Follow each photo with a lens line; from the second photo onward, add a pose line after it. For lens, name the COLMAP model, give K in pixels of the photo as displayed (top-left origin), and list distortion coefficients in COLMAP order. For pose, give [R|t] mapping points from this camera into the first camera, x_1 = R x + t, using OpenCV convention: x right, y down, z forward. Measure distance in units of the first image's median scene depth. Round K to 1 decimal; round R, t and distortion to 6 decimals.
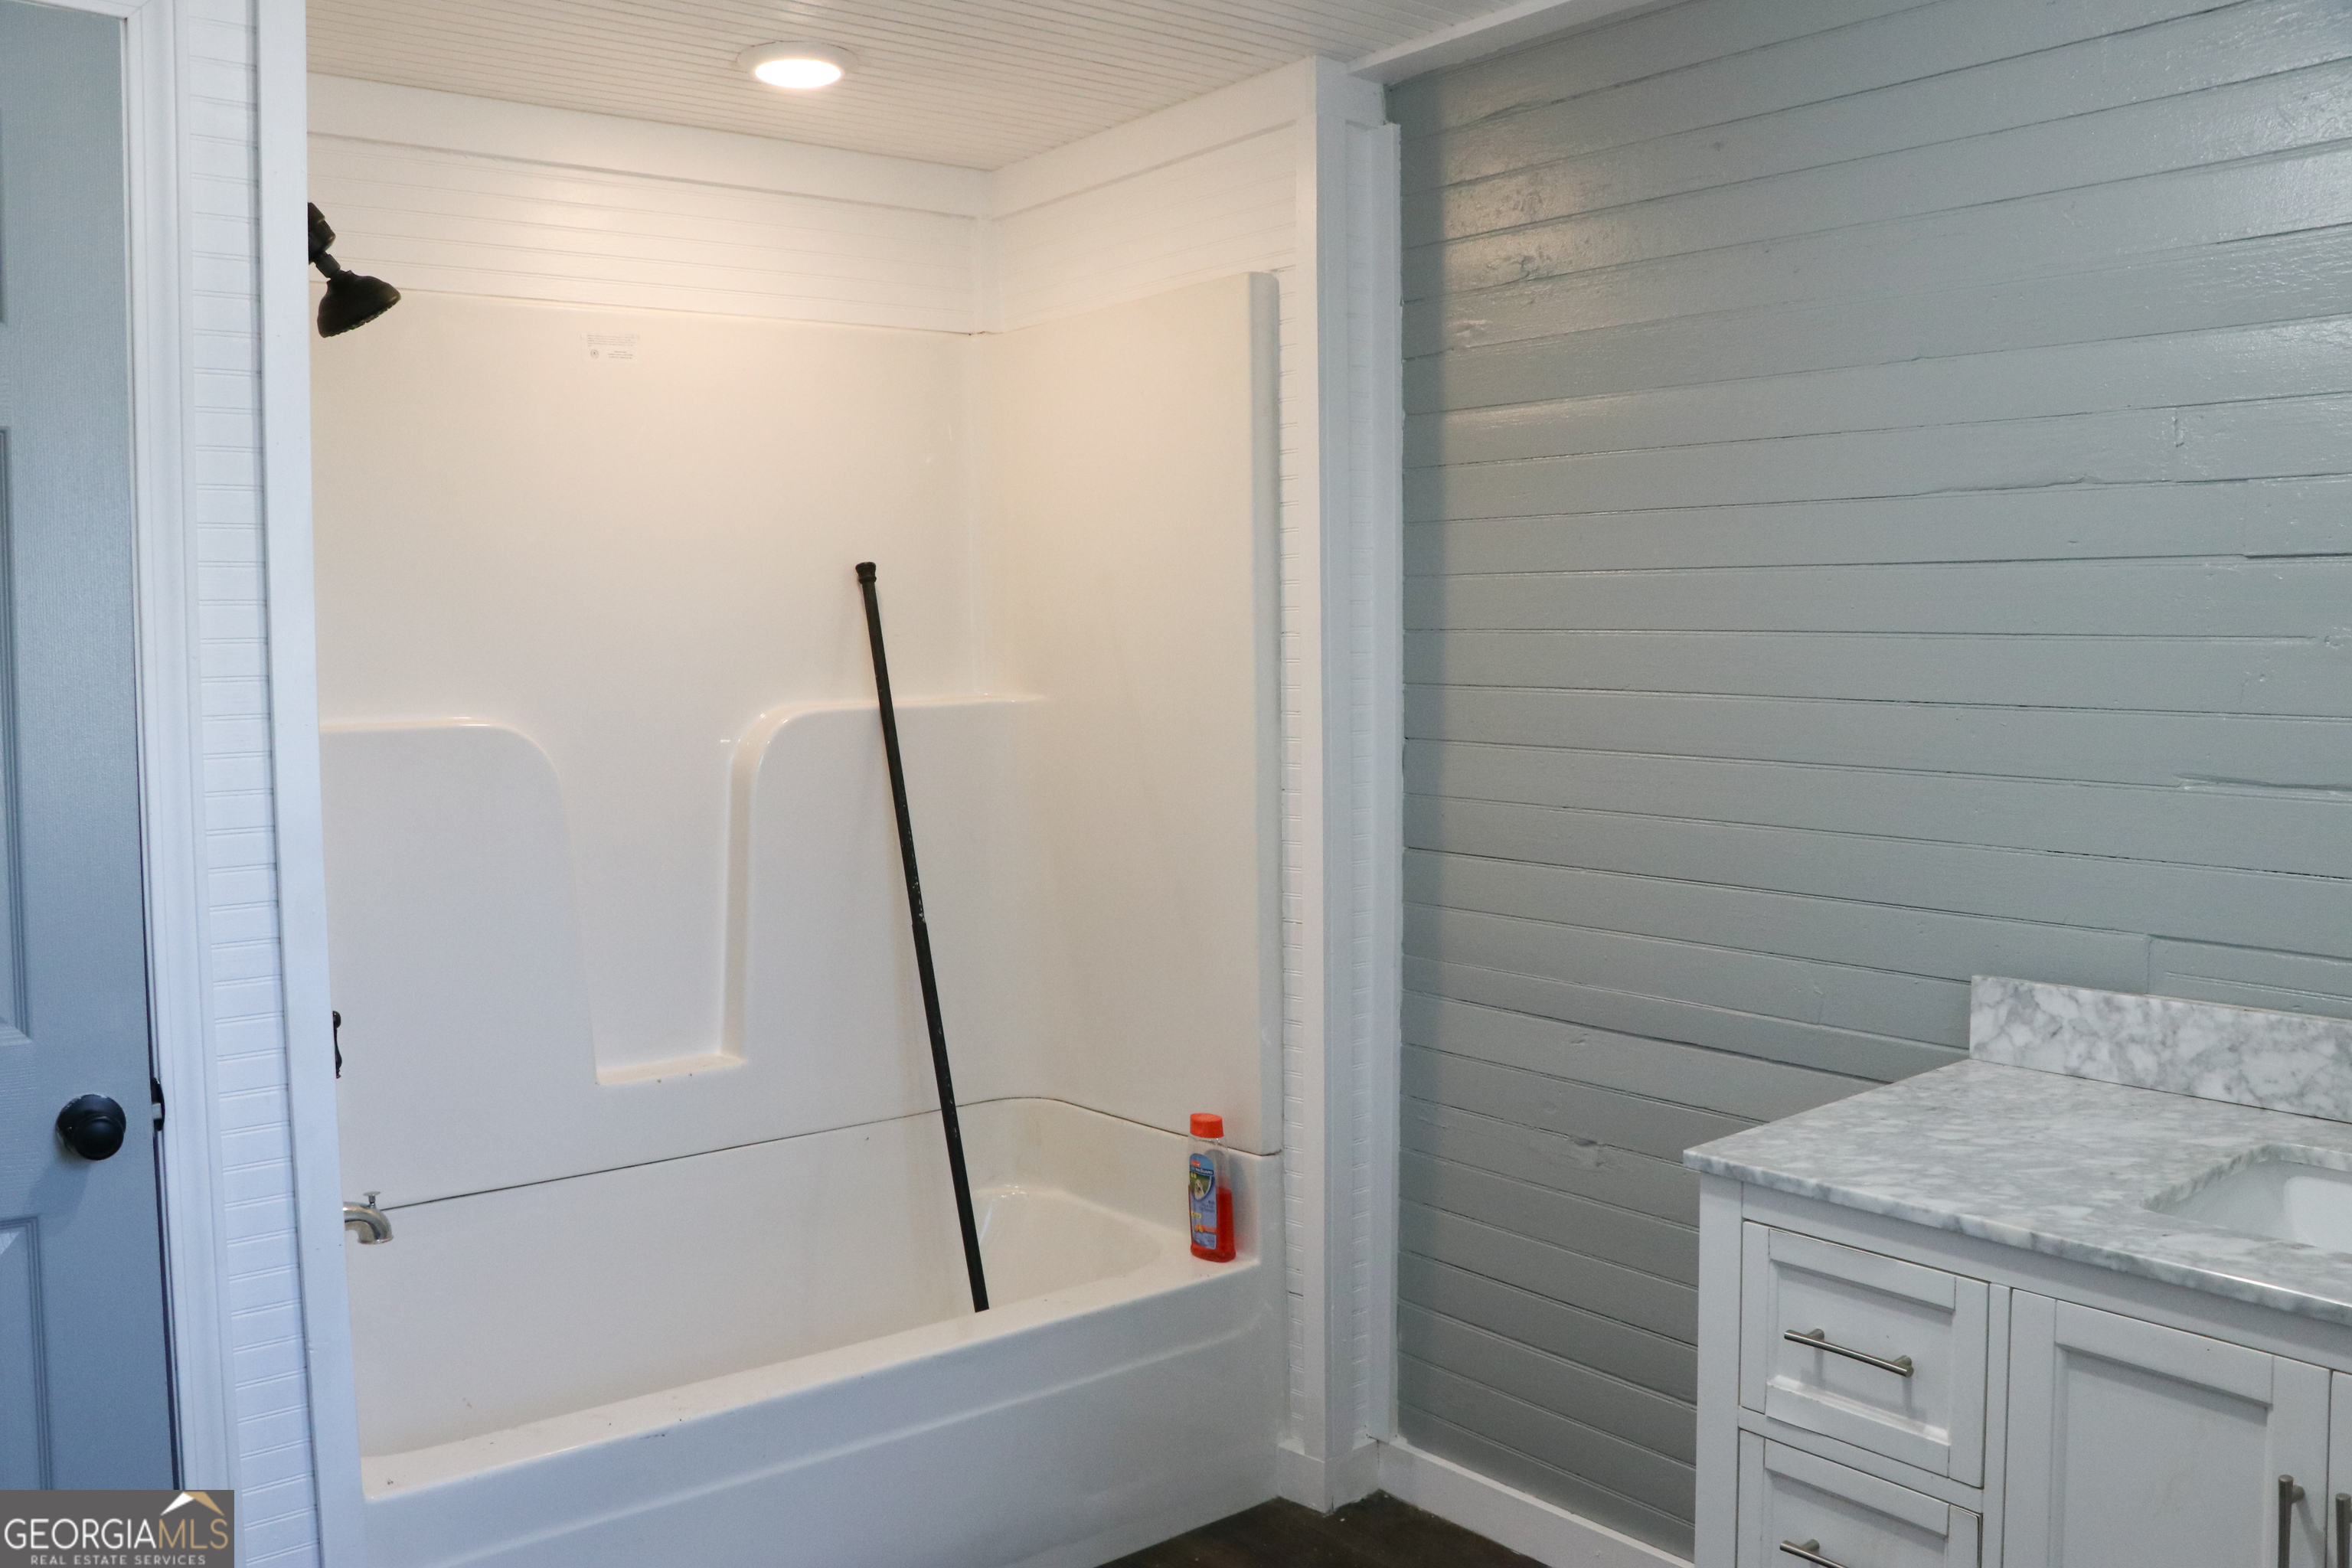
lens RADIAL K [[1933.3, 0, 1179.6], [0, 1933.3, 796.8], [0, 0, 1]] dist [-0.170423, 0.123929]
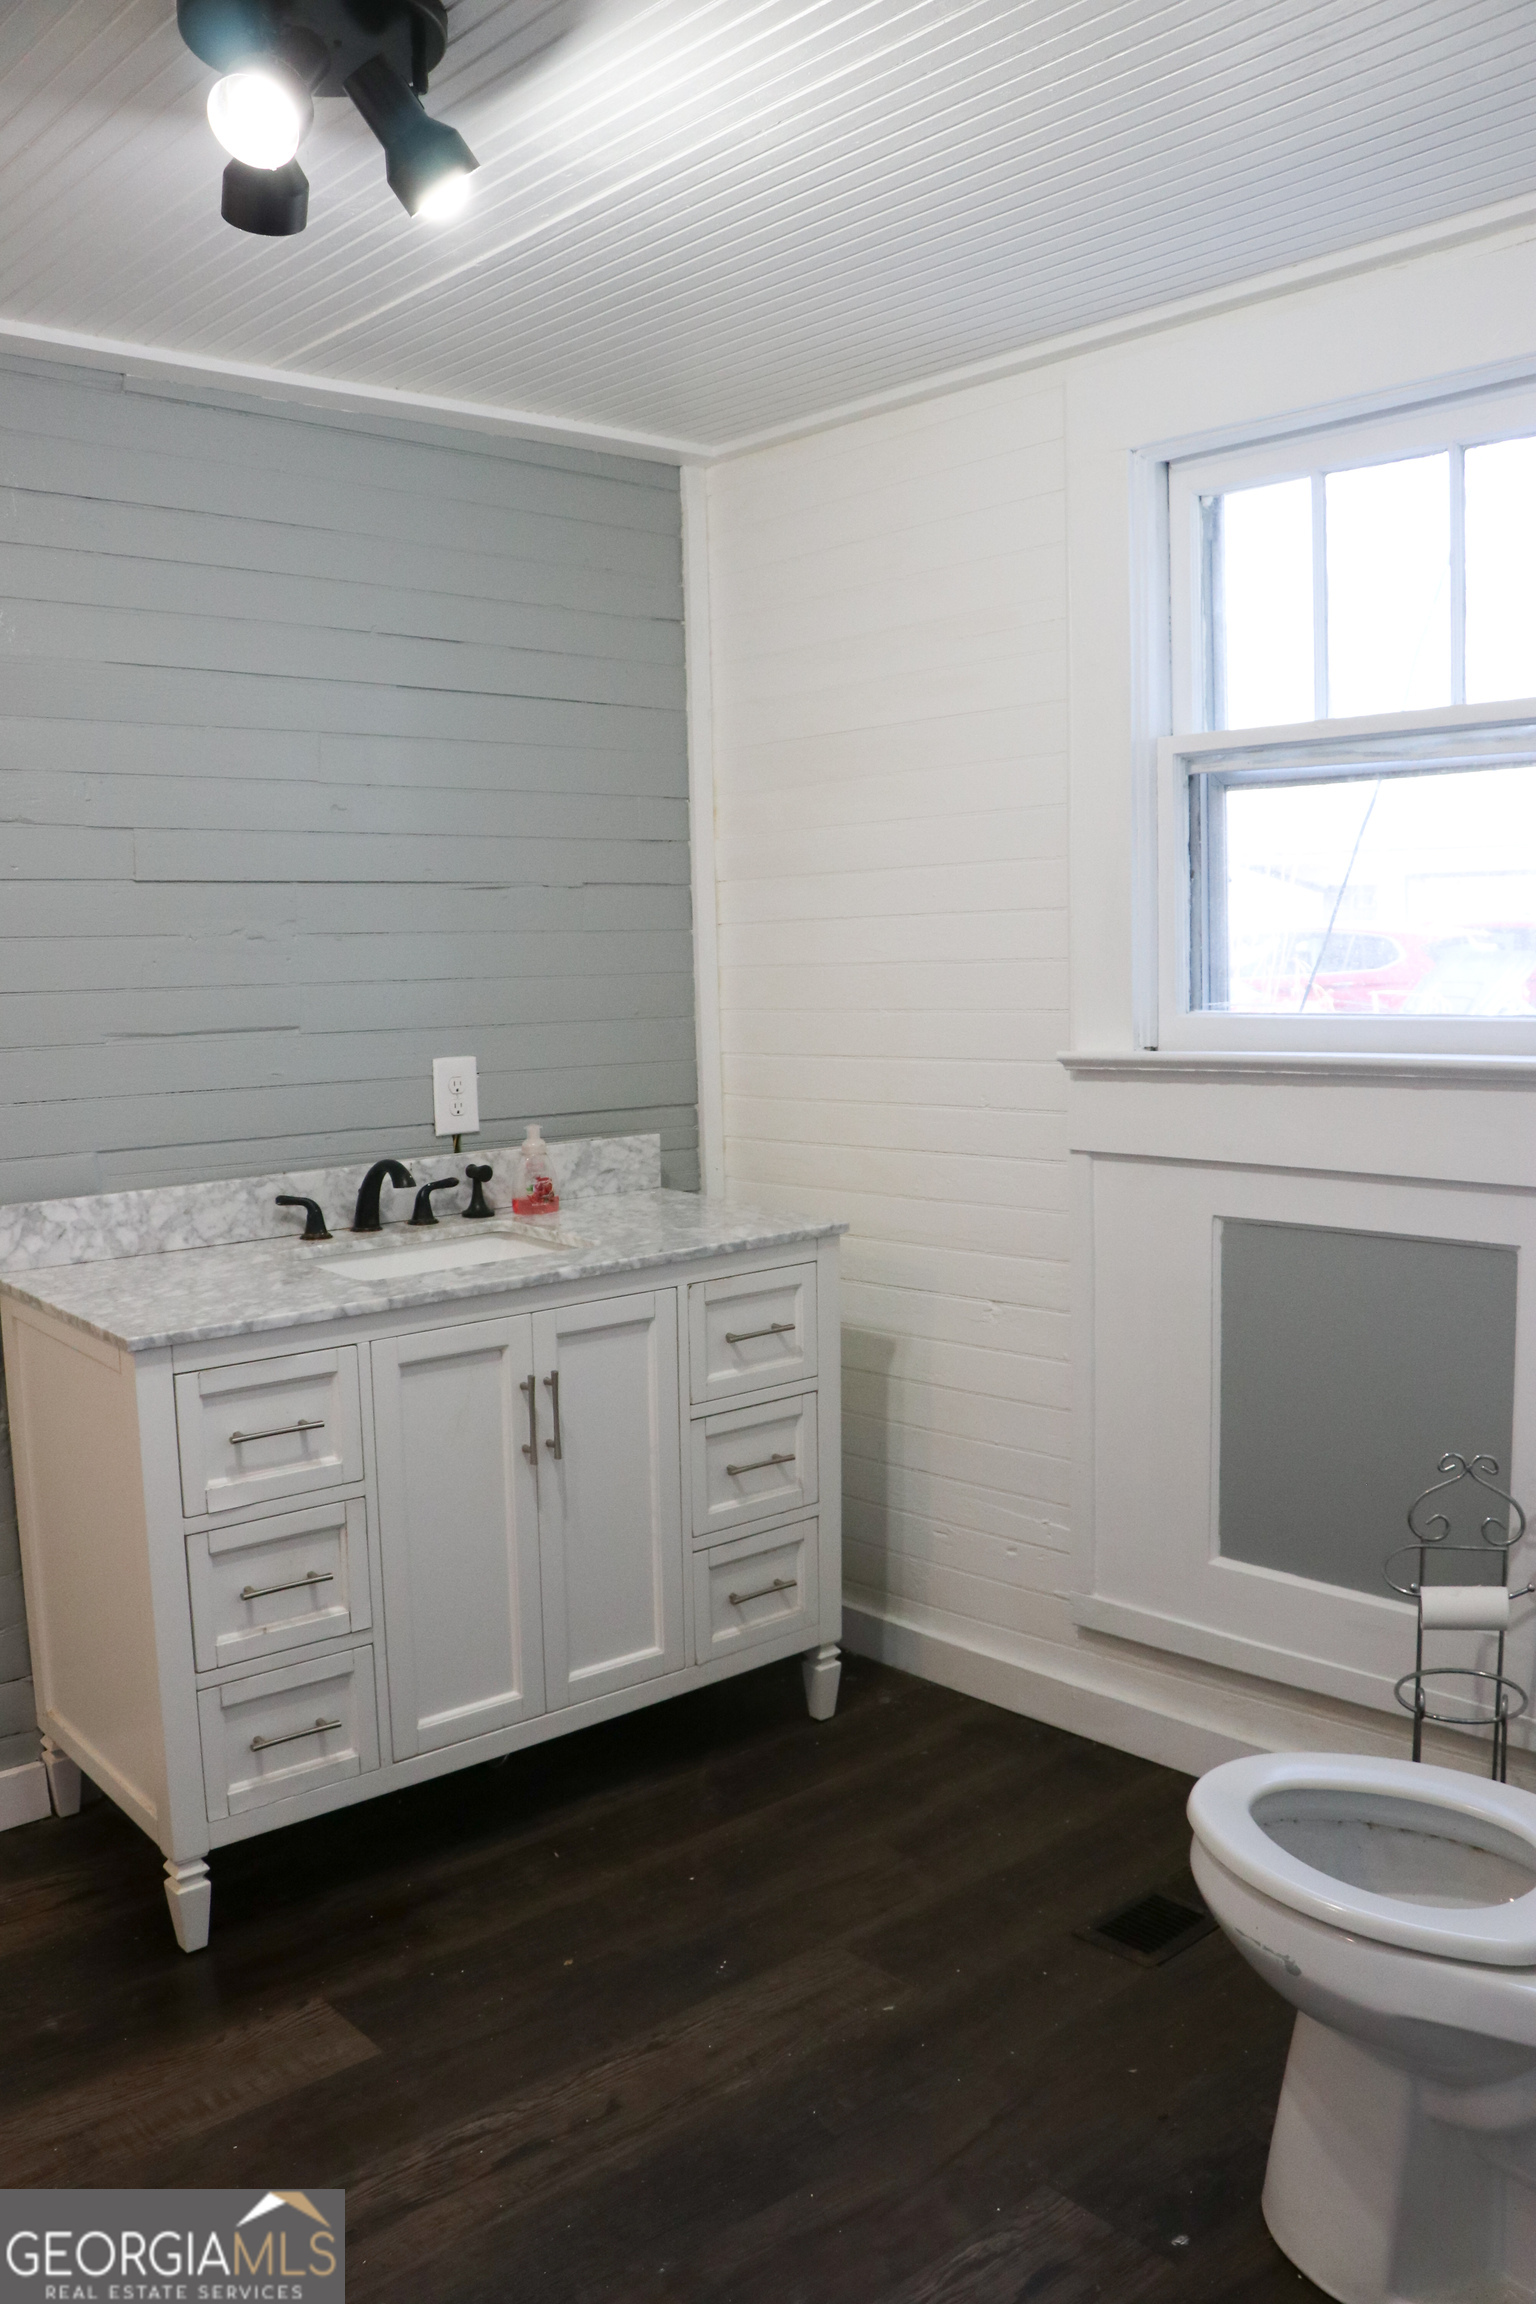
lens RADIAL K [[1893.9, 0, 770.0], [0, 1893.9, 1142.4], [0, 0, 1]] dist [-0.170423, 0.123929]
pose [[-0.059179, -0.098704, 0.993356, -0.934093], [0.099078, 0.989605, 0.104234, -0.029053], [-0.993318, 0.104588, -0.048784, 0.594239]]
